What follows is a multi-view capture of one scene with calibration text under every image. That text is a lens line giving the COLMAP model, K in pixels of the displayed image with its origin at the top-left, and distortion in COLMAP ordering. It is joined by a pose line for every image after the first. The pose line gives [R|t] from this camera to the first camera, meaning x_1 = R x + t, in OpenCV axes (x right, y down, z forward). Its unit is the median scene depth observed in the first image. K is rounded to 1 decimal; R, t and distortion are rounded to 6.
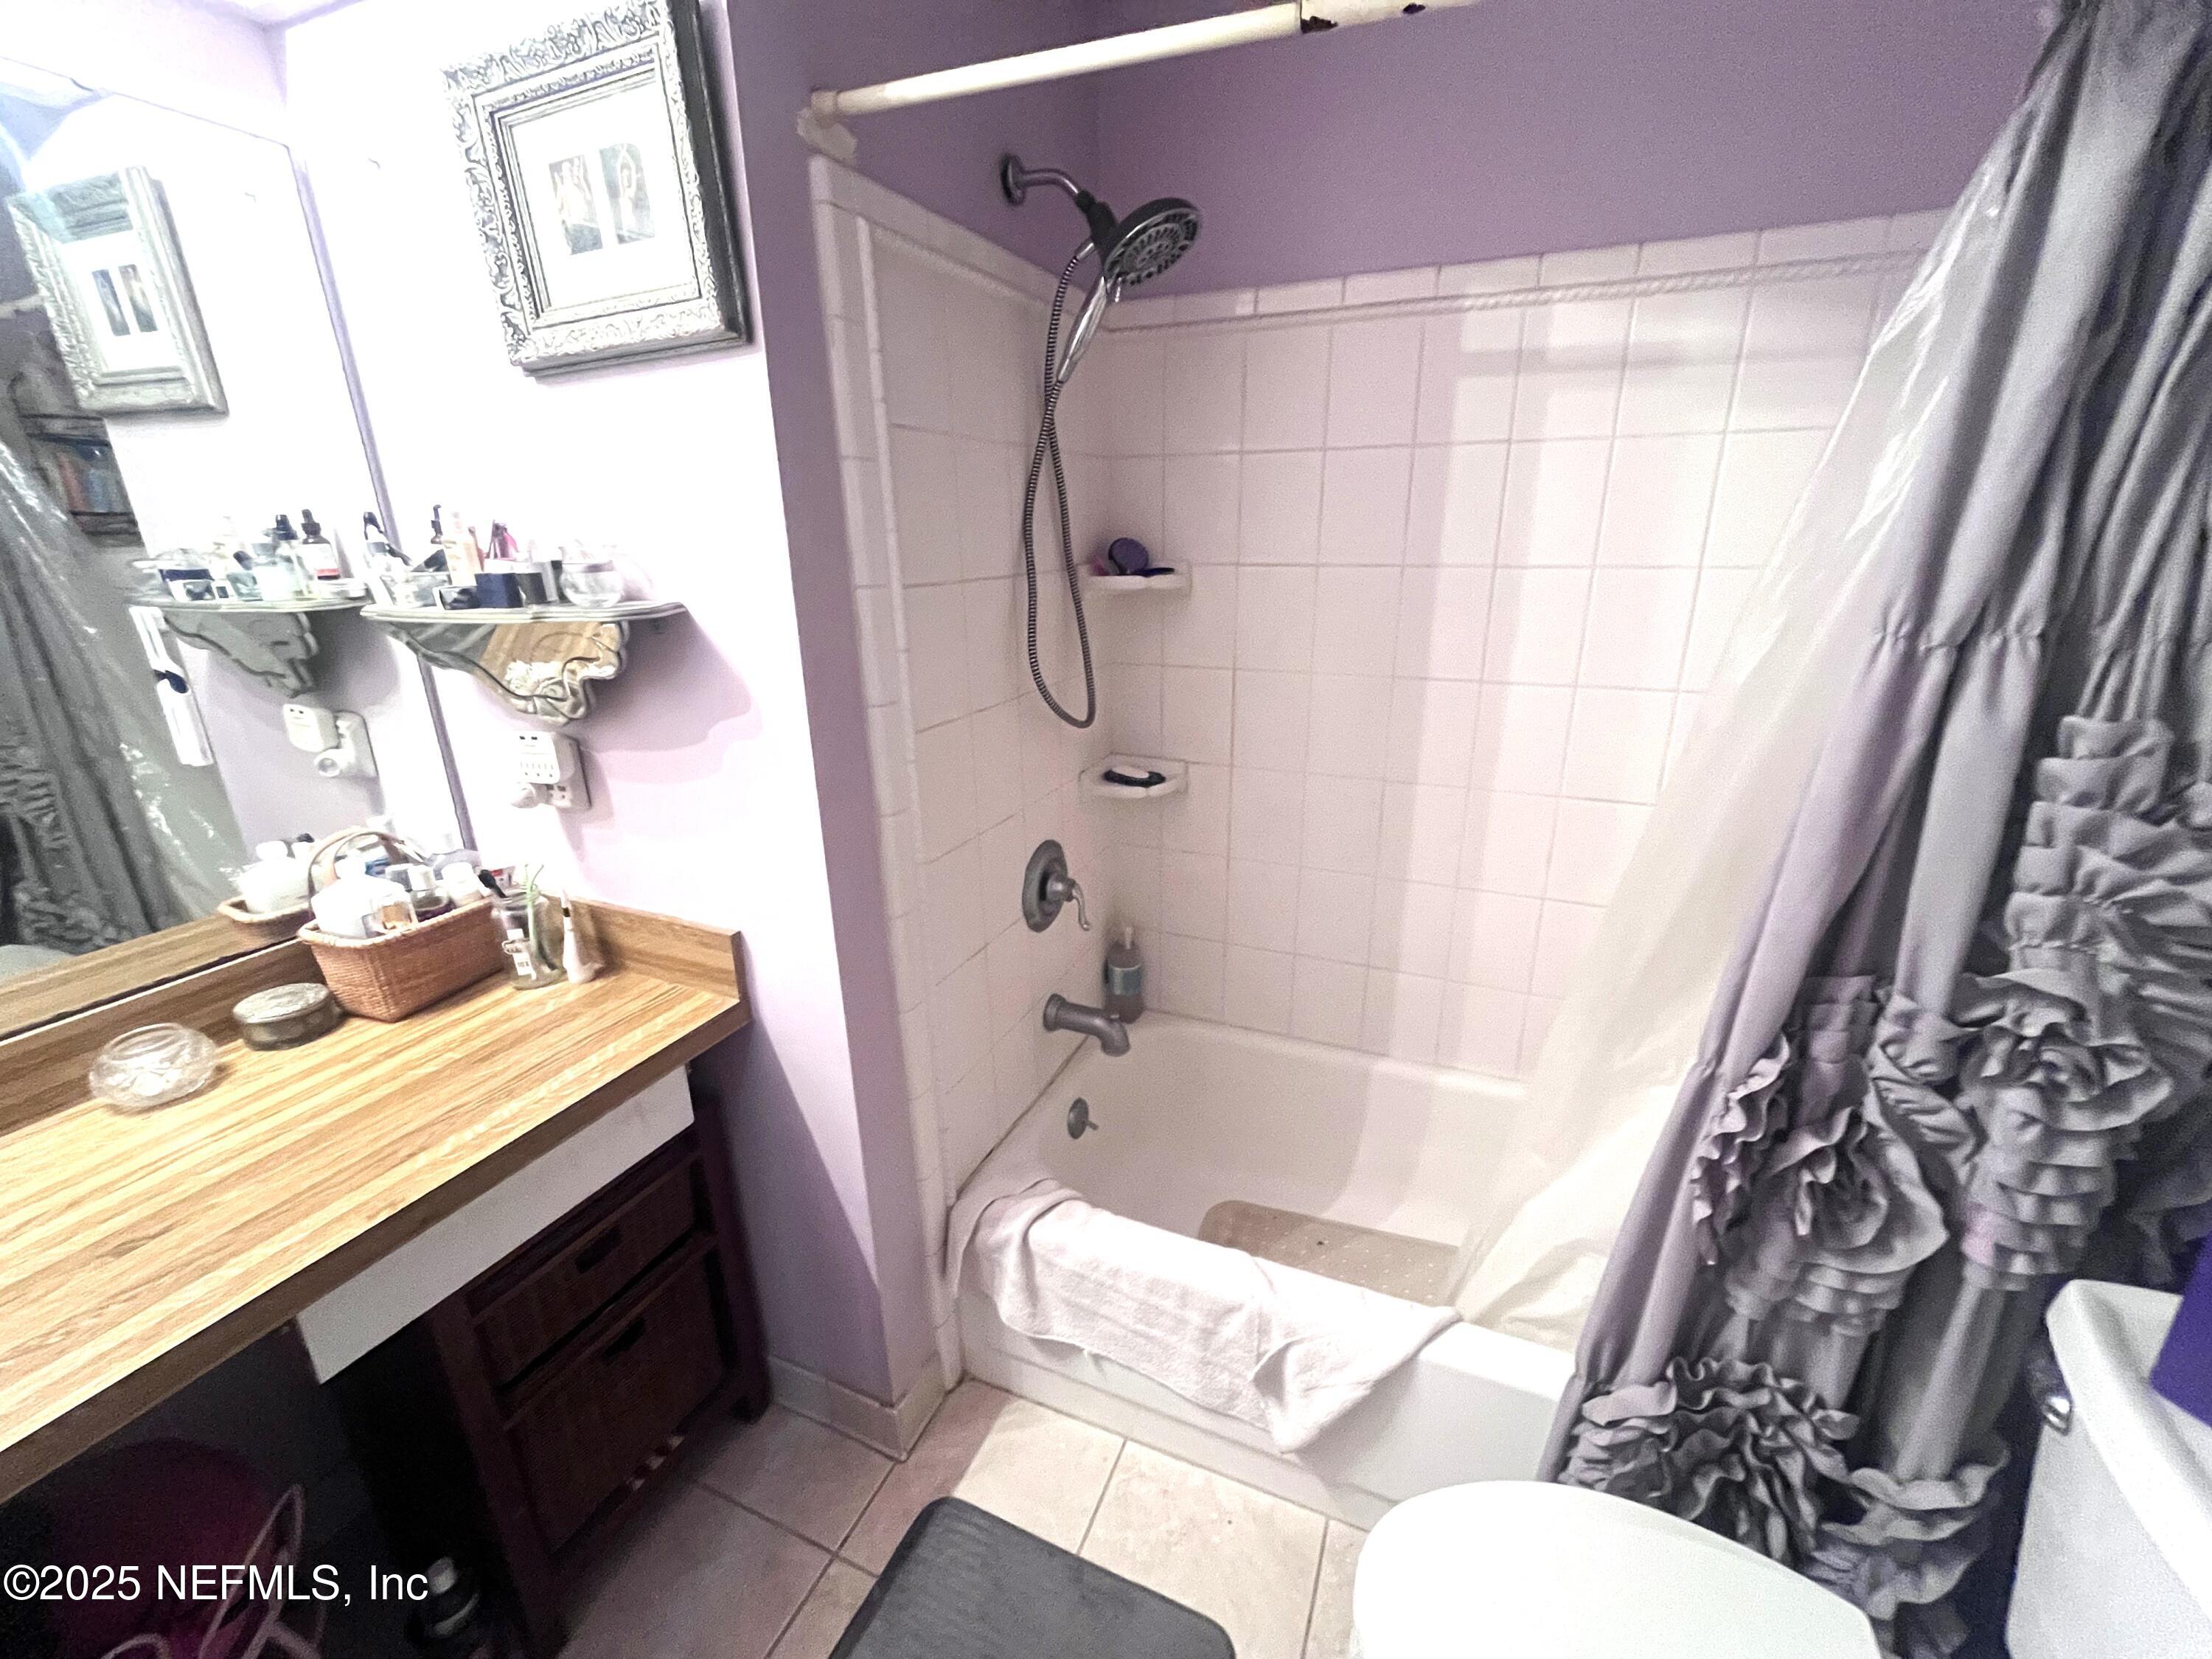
lens RADIAL K [[893.9, 0, 1109.0], [0, 893.9, 836.3], [0, 0, 1]] dist [-0.001559, 0.000449]
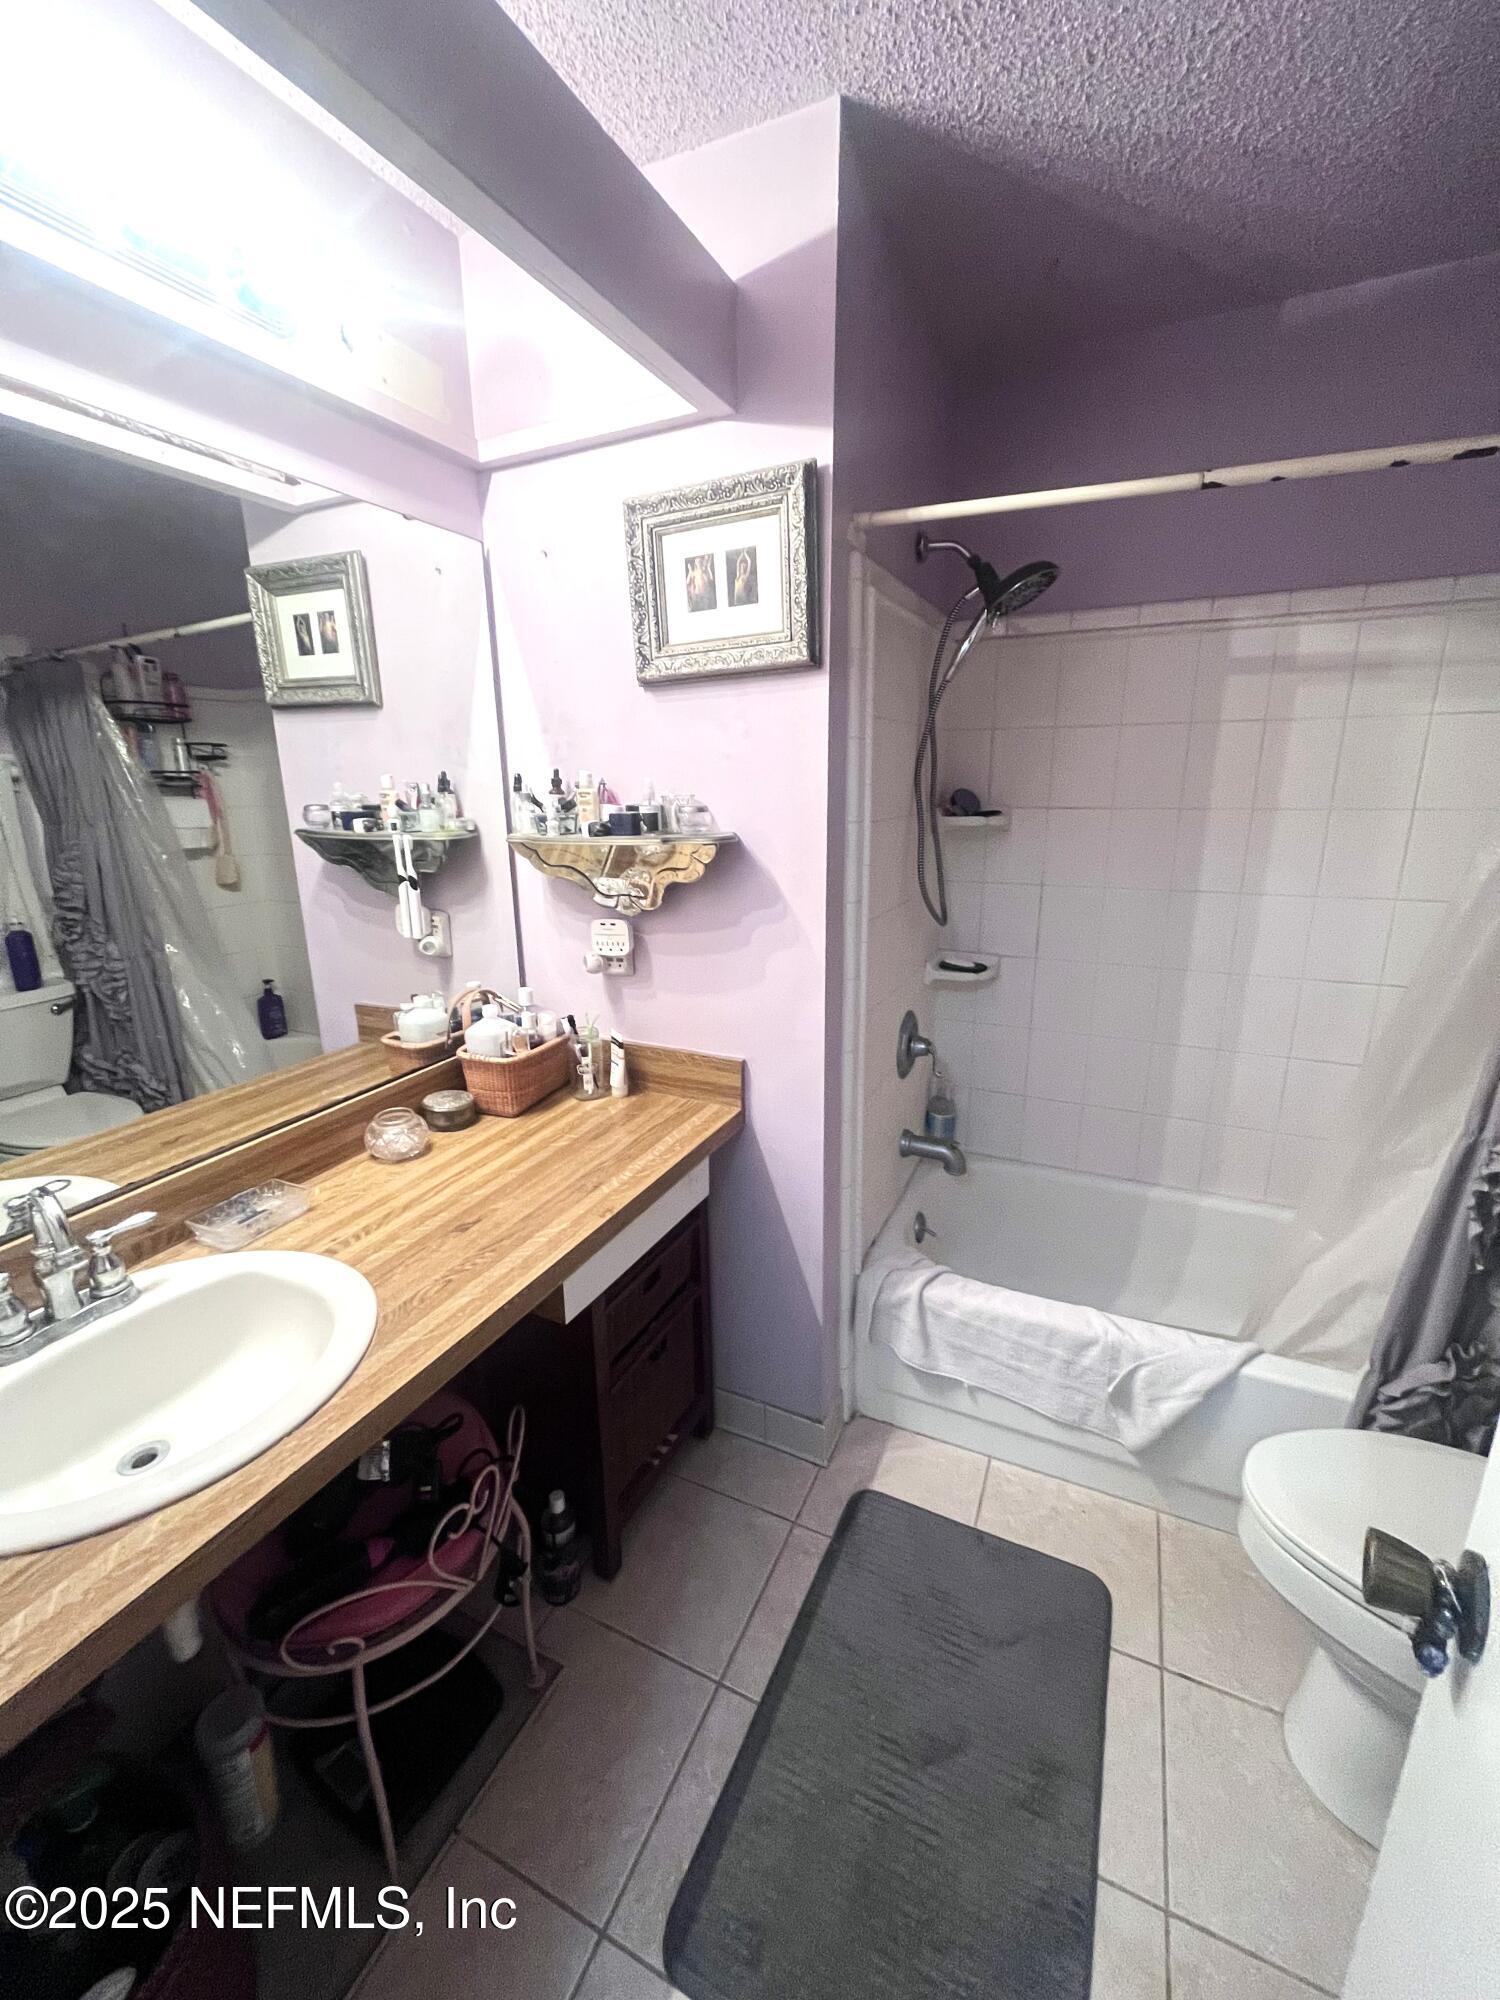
lens RADIAL K [[808.2, 0, 747.6], [0, 808.2, 1003.7], [0, 0, 1]] dist [-0.001559, 0.000449]
pose [[0.999295, 0.007468, -0.036789, -0.348232], [-0.009696, 0.998106, -0.060744, 0.092527], [0.036265, 0.061058, 0.997475, -0.286689]]
